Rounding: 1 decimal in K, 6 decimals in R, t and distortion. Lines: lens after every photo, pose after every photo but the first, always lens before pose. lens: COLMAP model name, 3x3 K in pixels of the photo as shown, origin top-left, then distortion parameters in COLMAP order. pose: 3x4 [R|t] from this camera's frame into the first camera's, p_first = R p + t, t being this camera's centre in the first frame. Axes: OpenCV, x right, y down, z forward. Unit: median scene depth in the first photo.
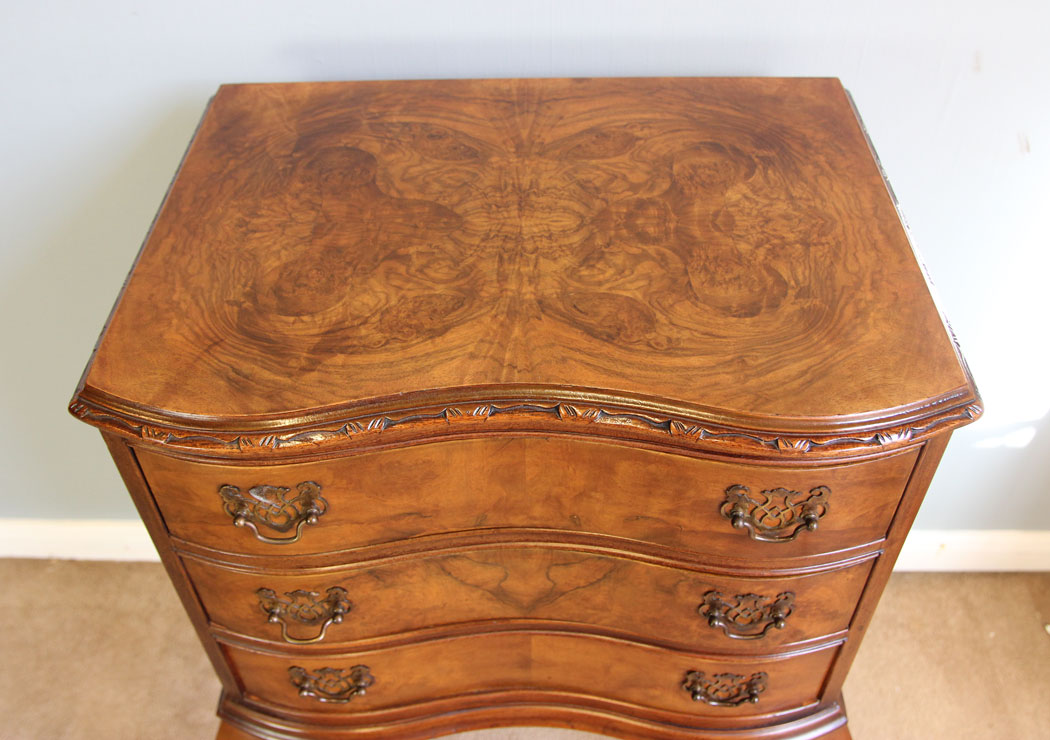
lens RADIAL K [[983.2, 0, 509.3], [0, 983.2, 340.9], [0, 0, 1]] dist [-0.099951, 0.006710]
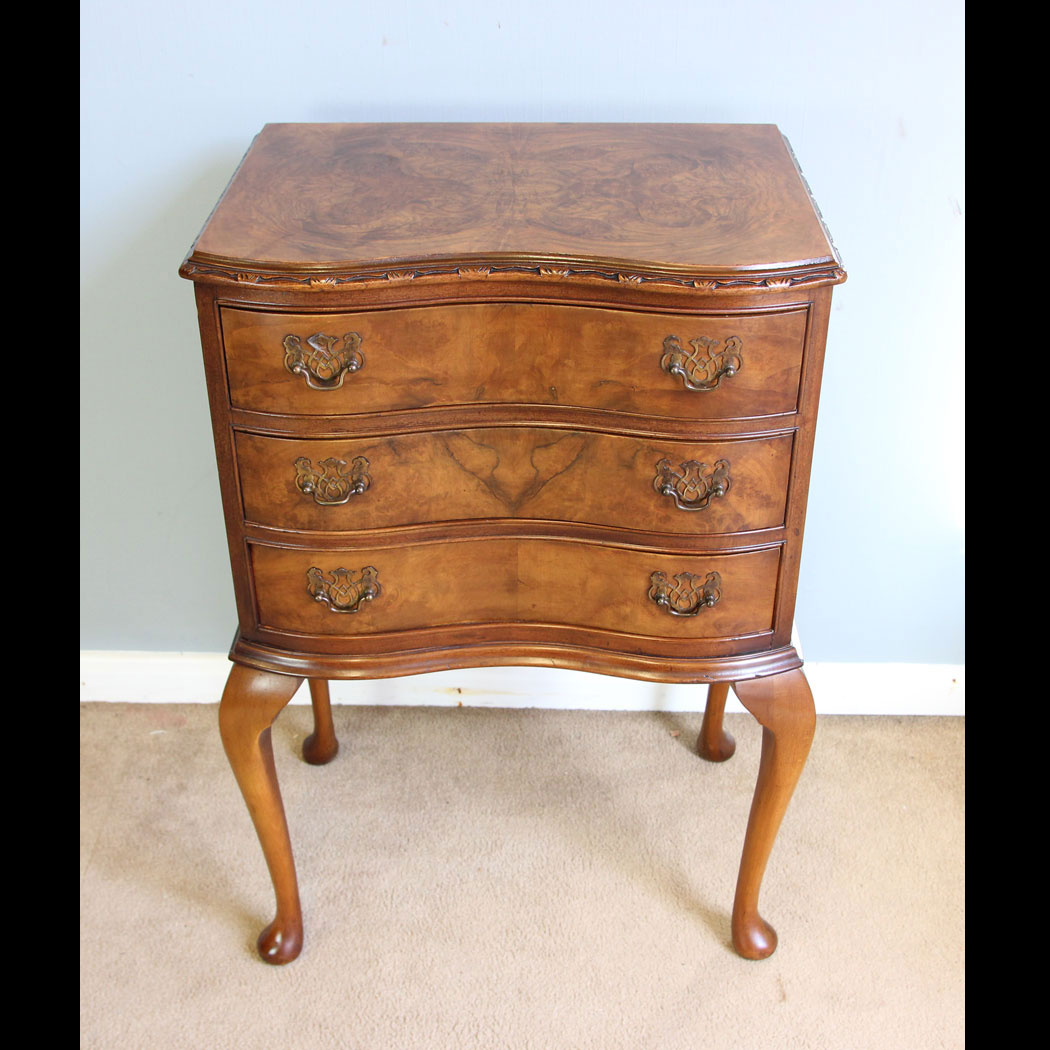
lens RADIAL K [[1407.4, 0, 525.0], [0, 1407.4, 525.0], [0, 0, 1]] dist [-0.103629, 0.022224]
pose [[0.999669, 0.016716, 0.019554, -0.002679], [-0.012601, 0.980862, -0.194295, 0.696191], [-0.022428, 0.193984, 0.980748, -0.755829]]
